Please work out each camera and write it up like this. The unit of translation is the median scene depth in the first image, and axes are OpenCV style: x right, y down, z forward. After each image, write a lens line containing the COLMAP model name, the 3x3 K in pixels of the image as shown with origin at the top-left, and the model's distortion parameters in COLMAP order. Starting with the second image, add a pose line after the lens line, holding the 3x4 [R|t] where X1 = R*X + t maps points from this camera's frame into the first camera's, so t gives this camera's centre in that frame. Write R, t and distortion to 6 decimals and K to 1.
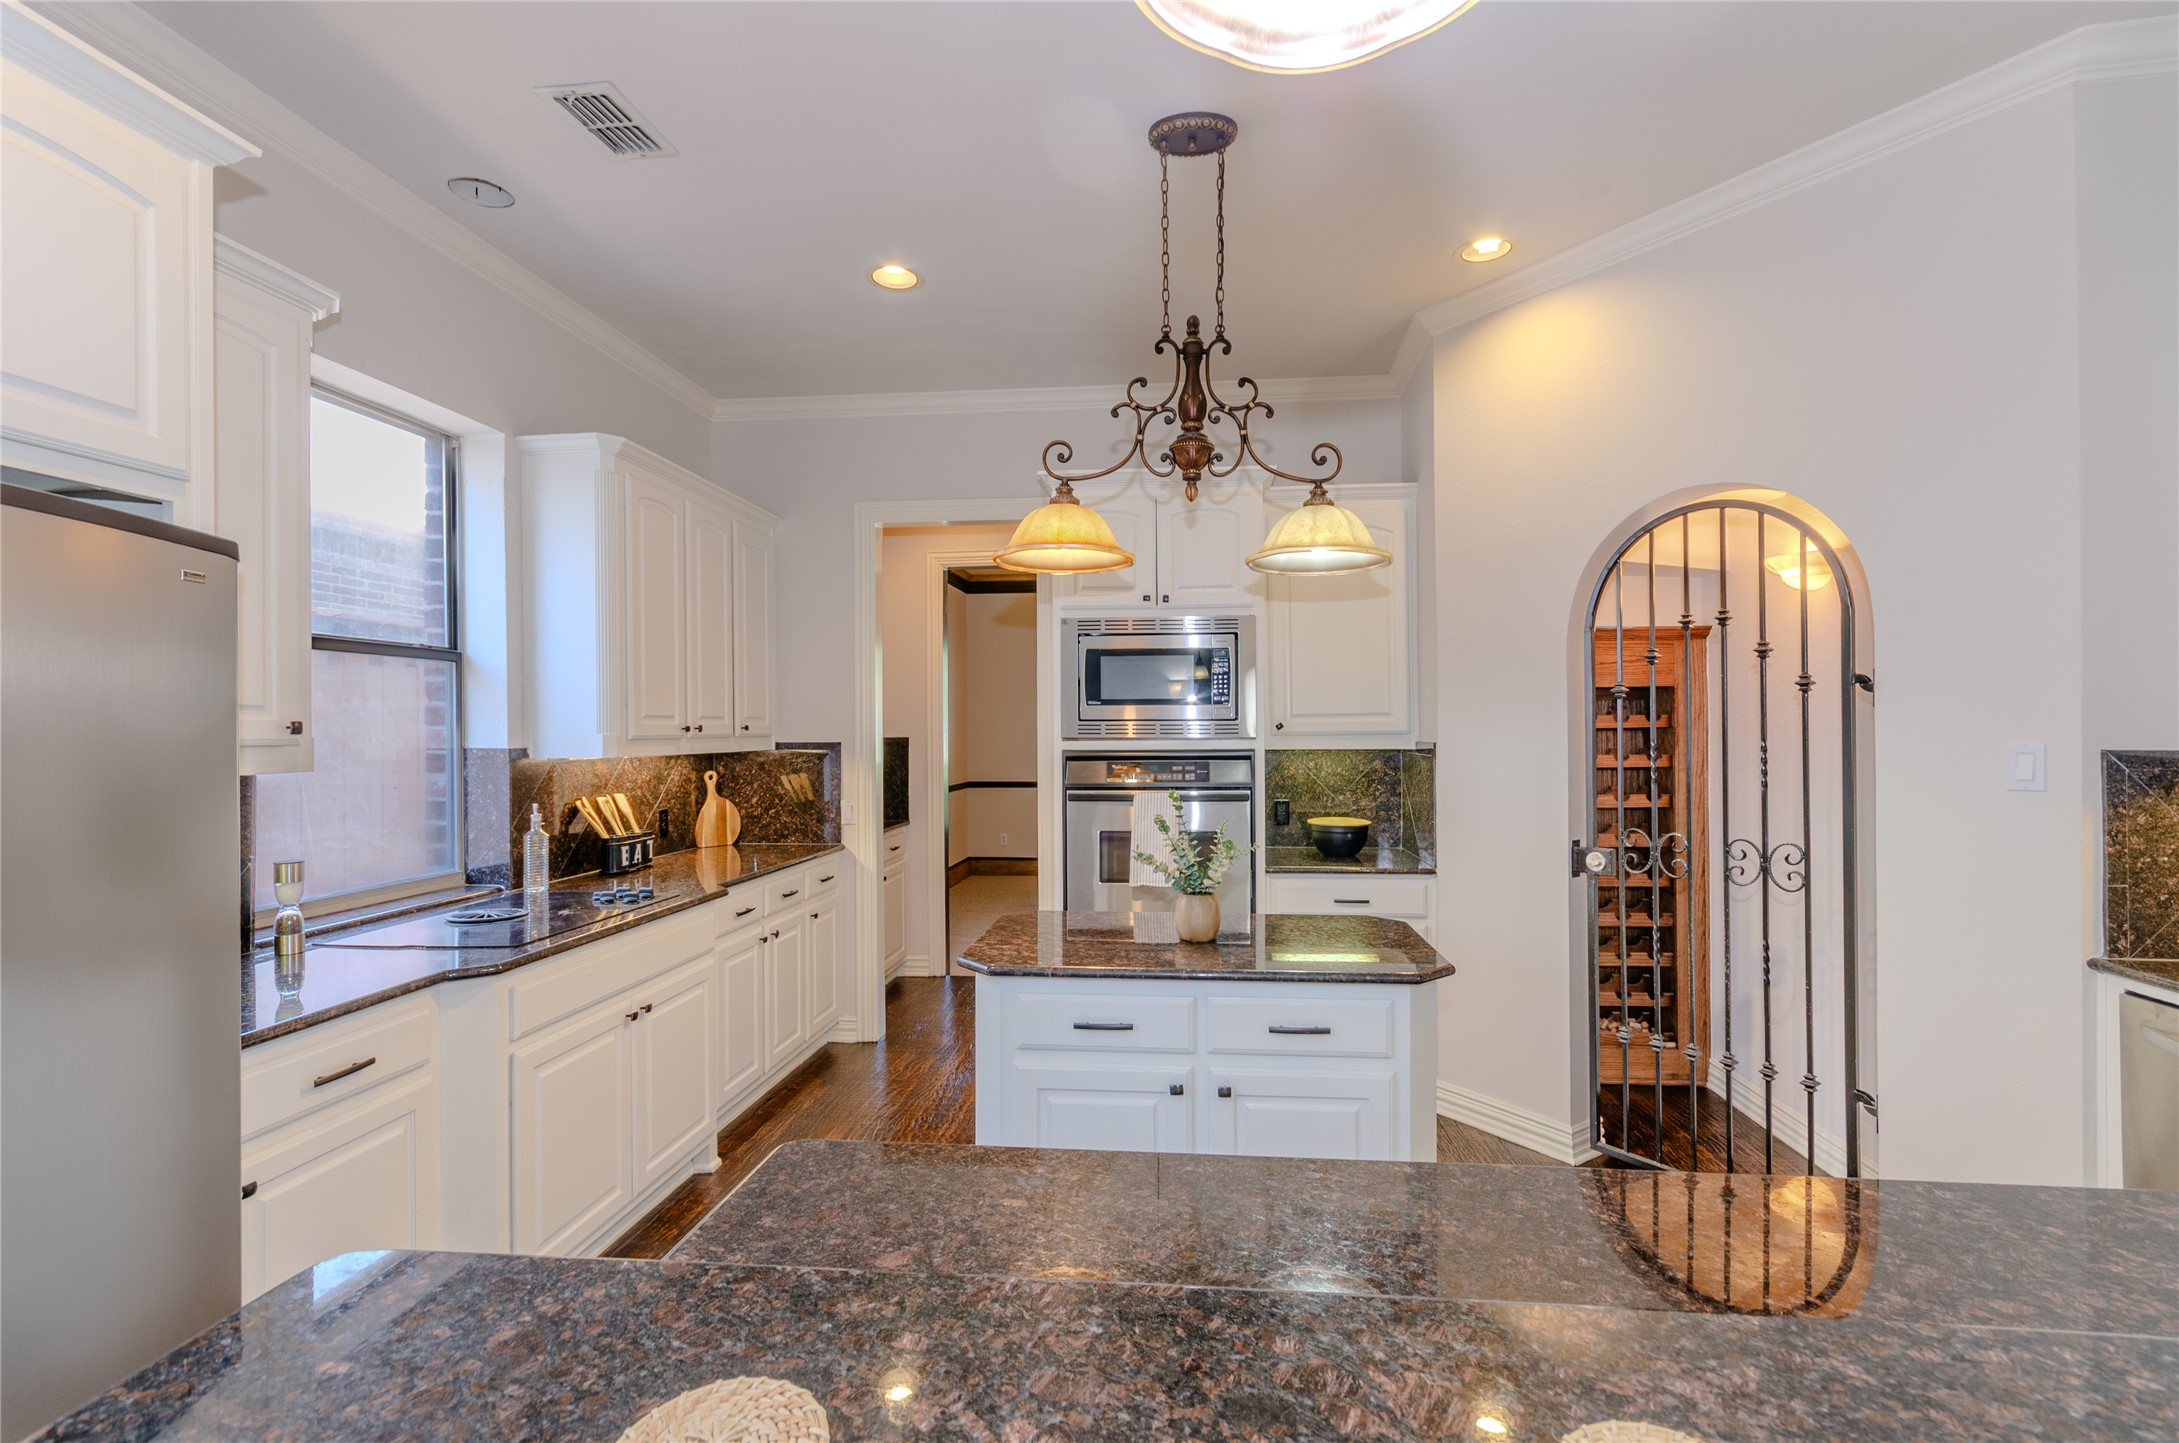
lens RADIAL K [[976.8, 0, 1110.7], [0, 976.8, 724.3], [0, 0, 1]] dist [0.002785, 0.001065]
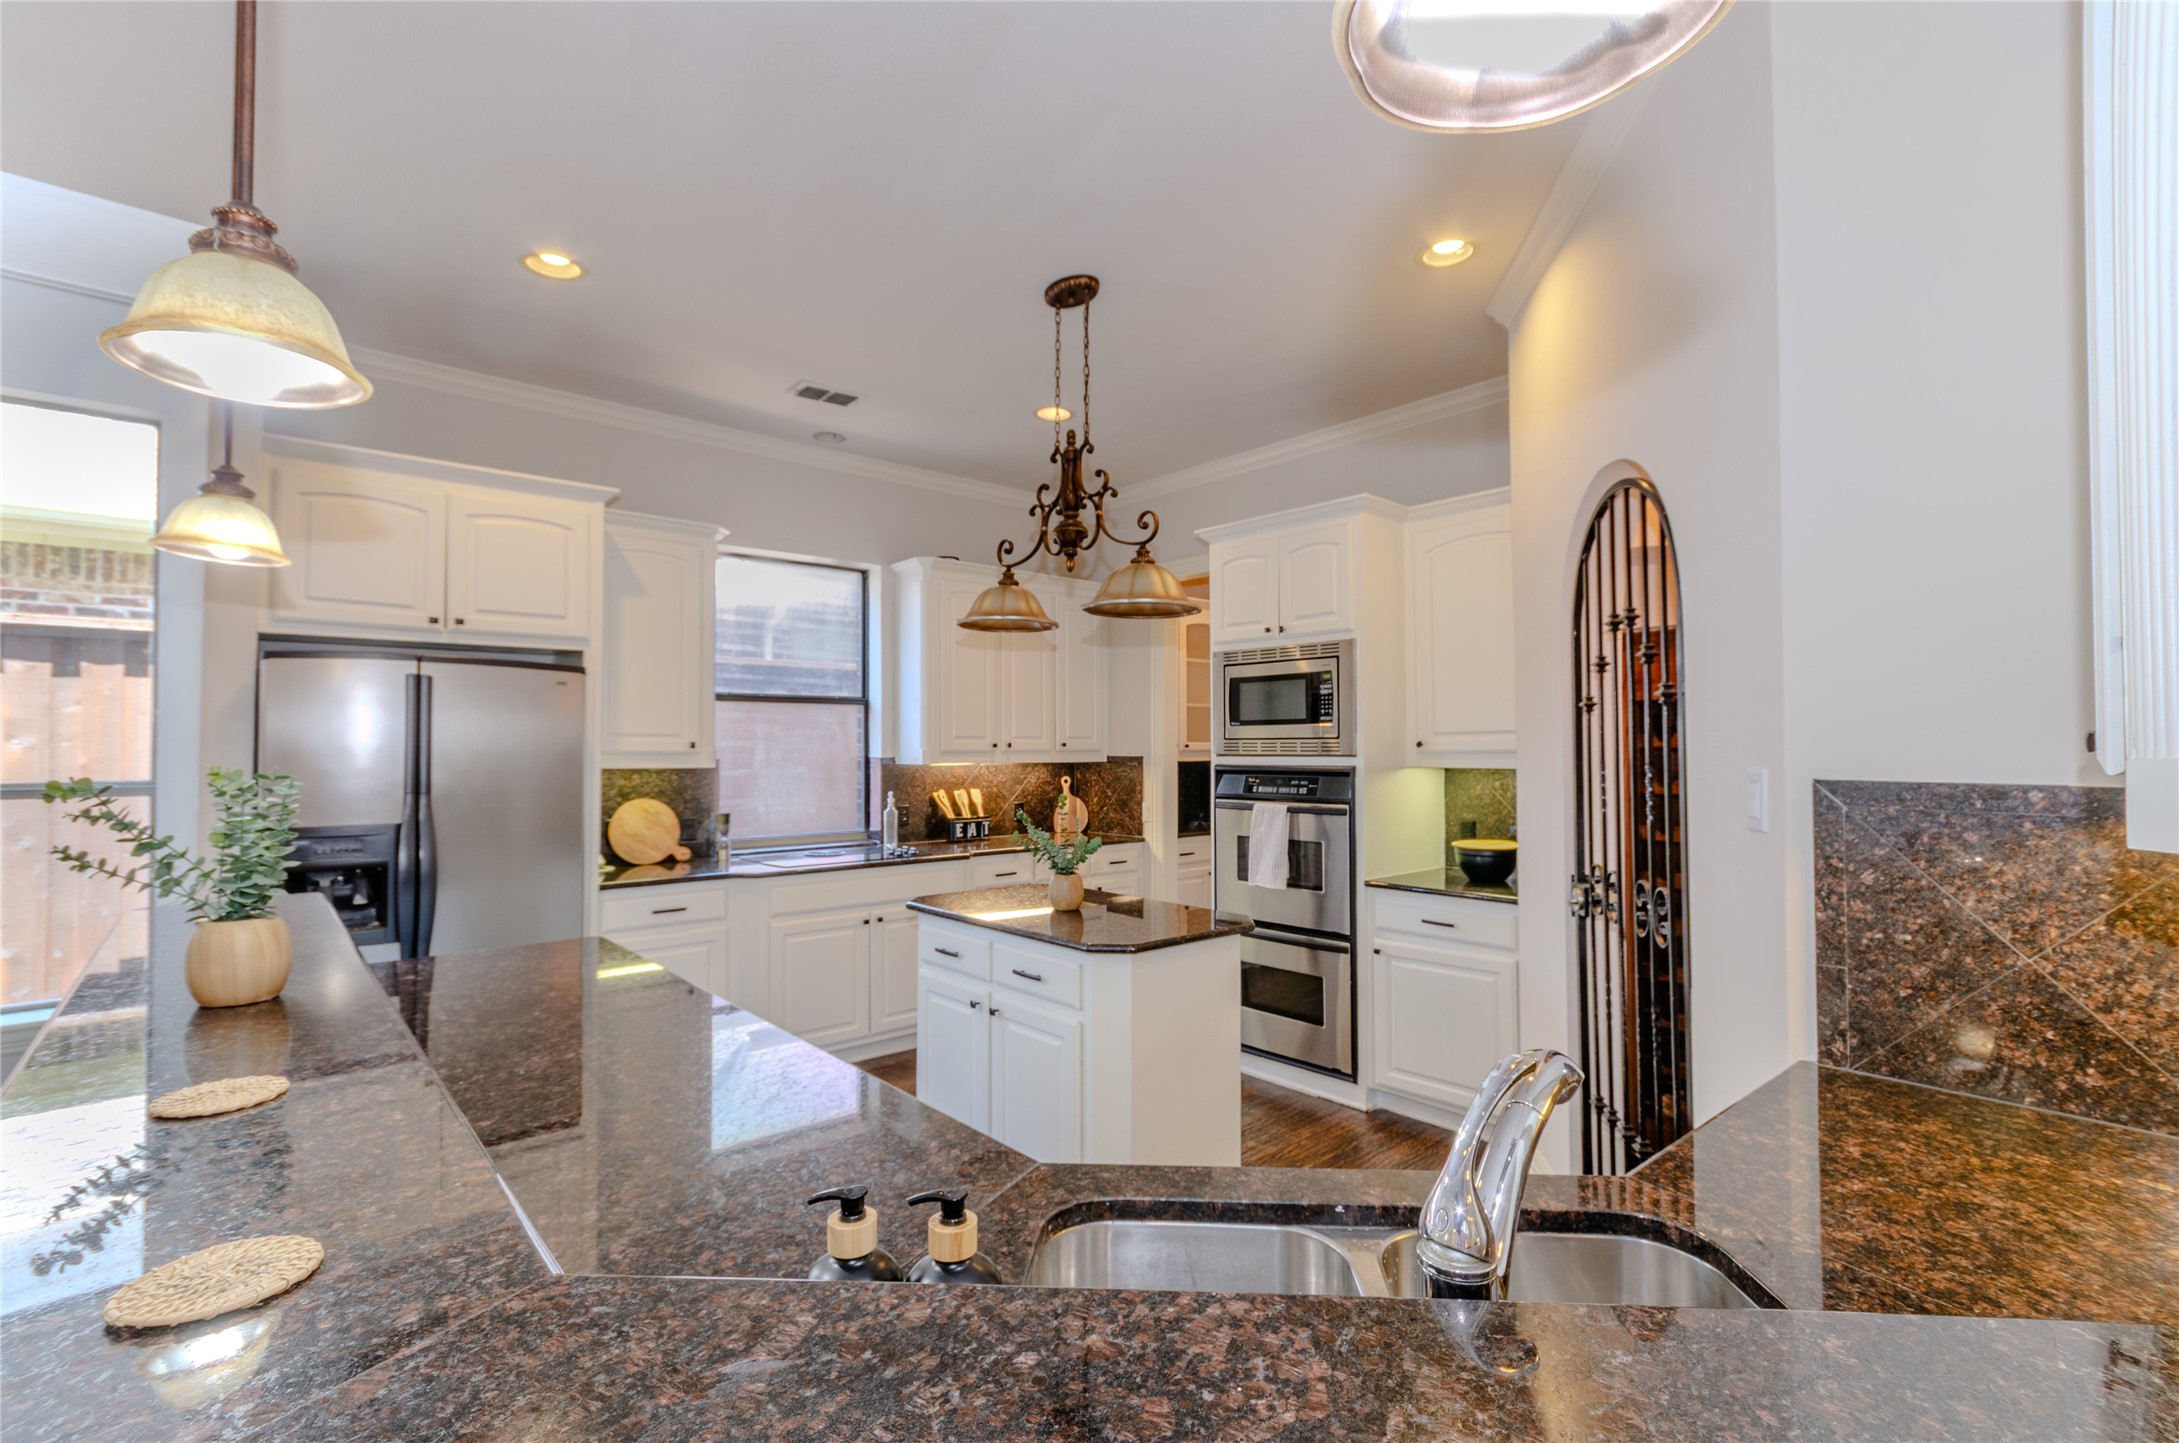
lens RADIAL K [[976.8, 0, 1110.3], [0, 976.8, 721.0], [0, 0, 1]] dist [0.002785, 0.001065]
pose [[0.731741, -0.015003, -0.681418, 0.757081], [0.001940, 0.999800, -0.019929, -0.002914], [0.681580, 0.013262, 0.731623, 0.065810]]
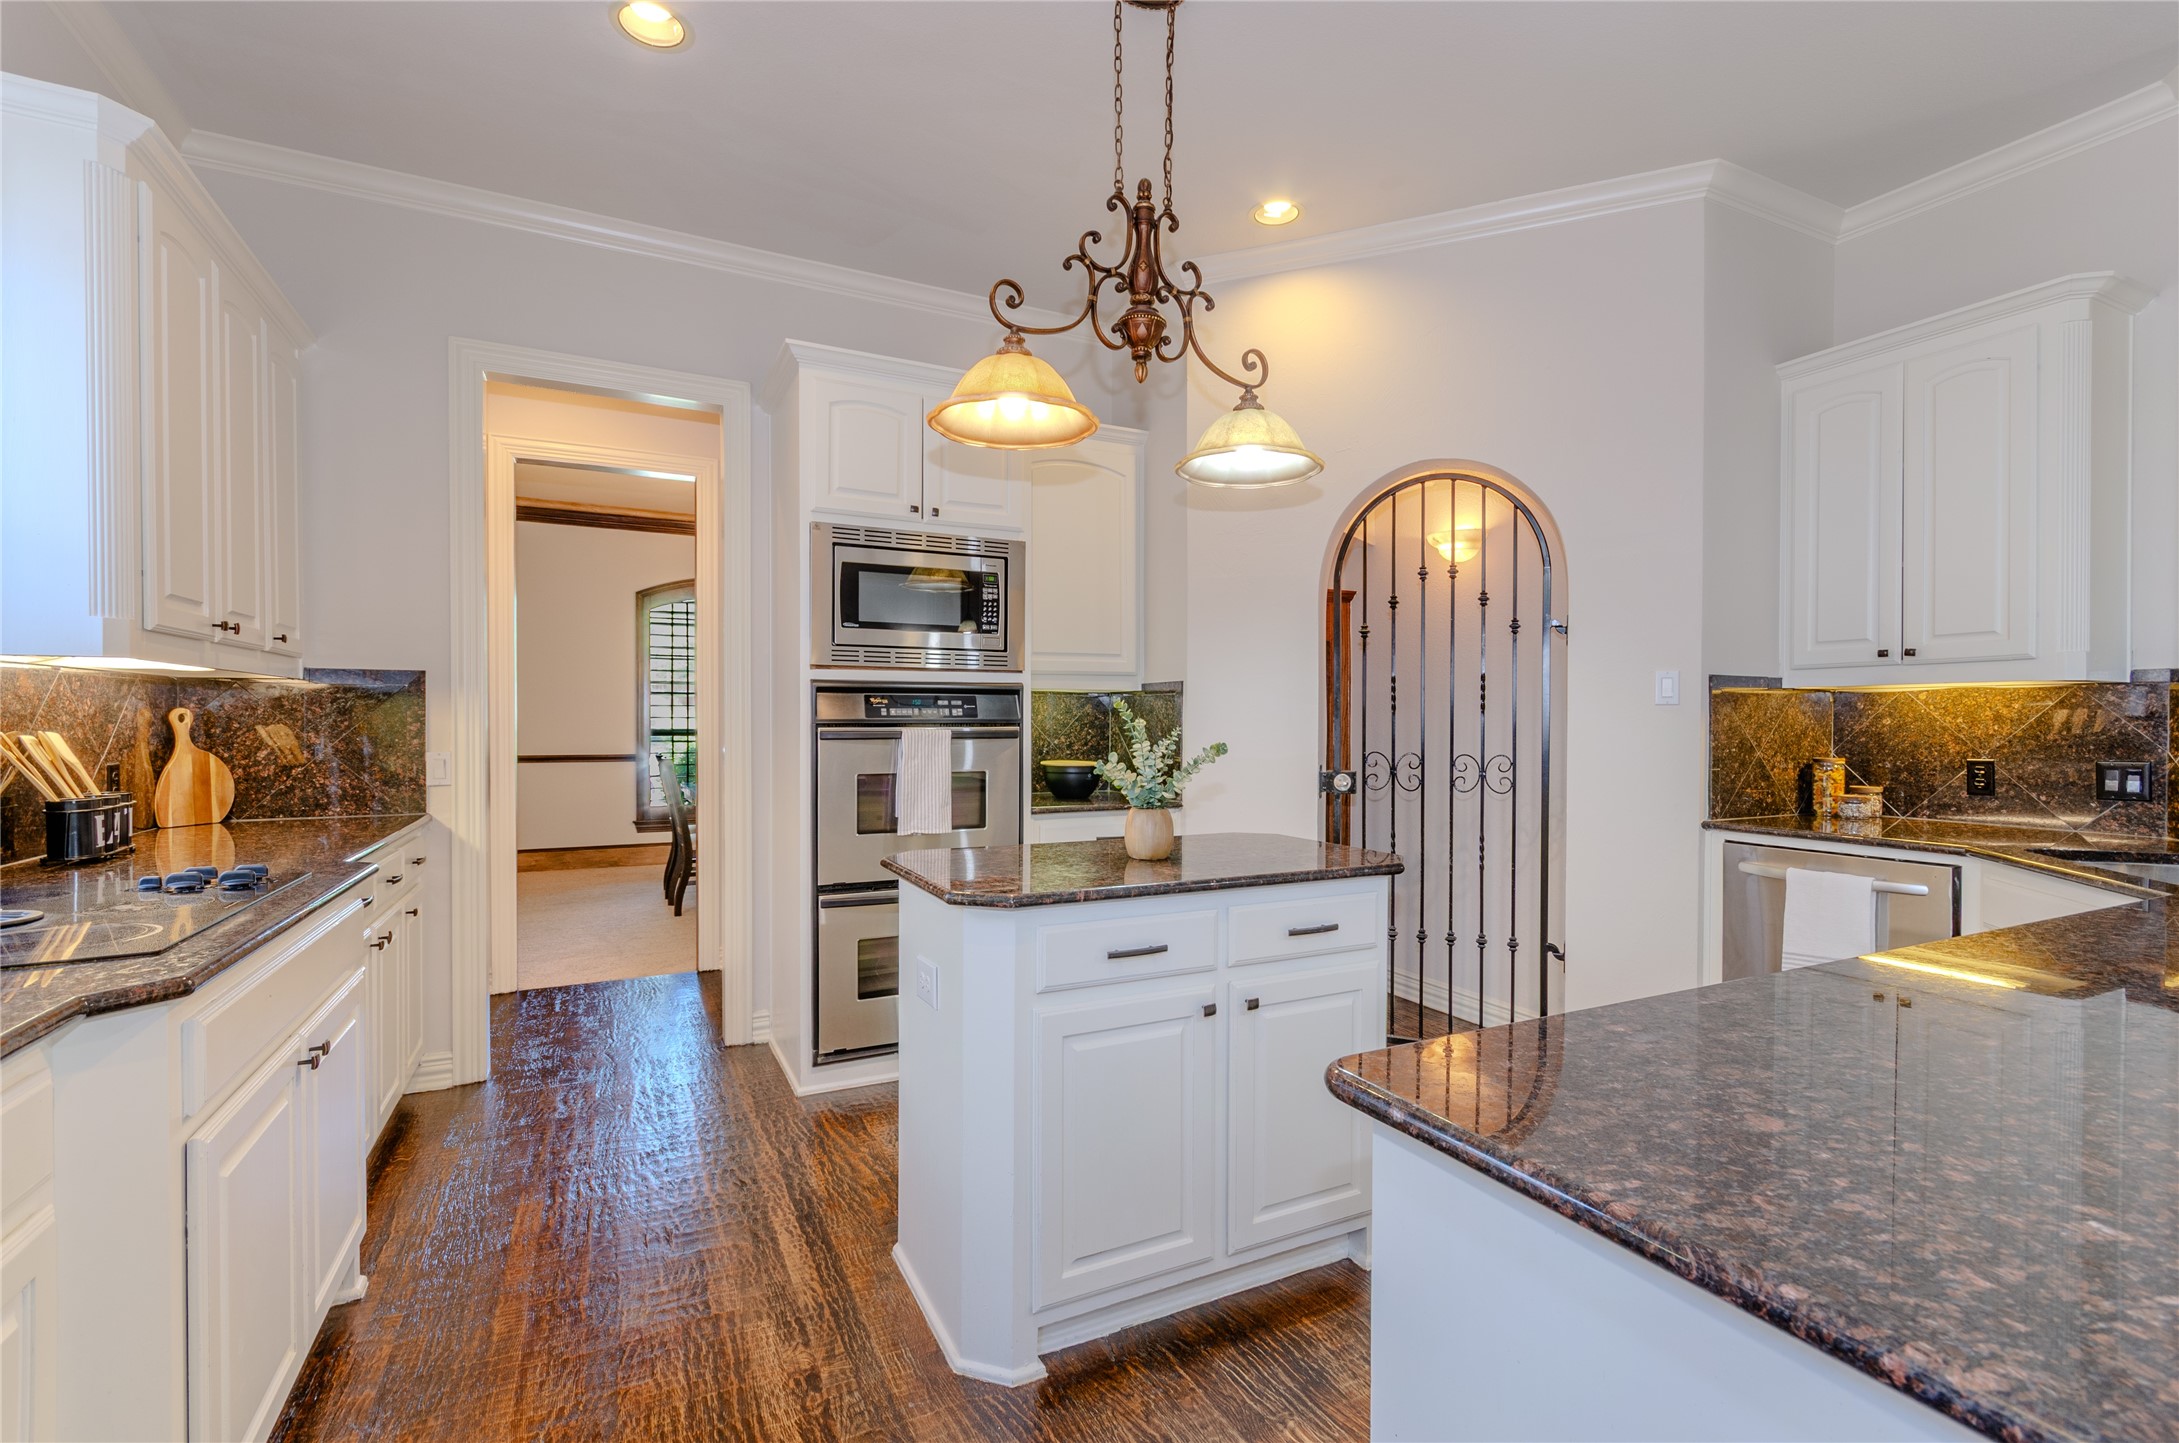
lens RADIAL K [[976.8, 0, 1108.7], [0, 976.8, 722.0], [0, 0, 1]] dist [0.002785, 0.001065]
pose [[0.844347, 0.005250, 0.535772, -0.325221], [-0.009636, 0.999939, 0.005387, 0.064370], [-0.535711, -0.009711, 0.844346, 0.180505]]
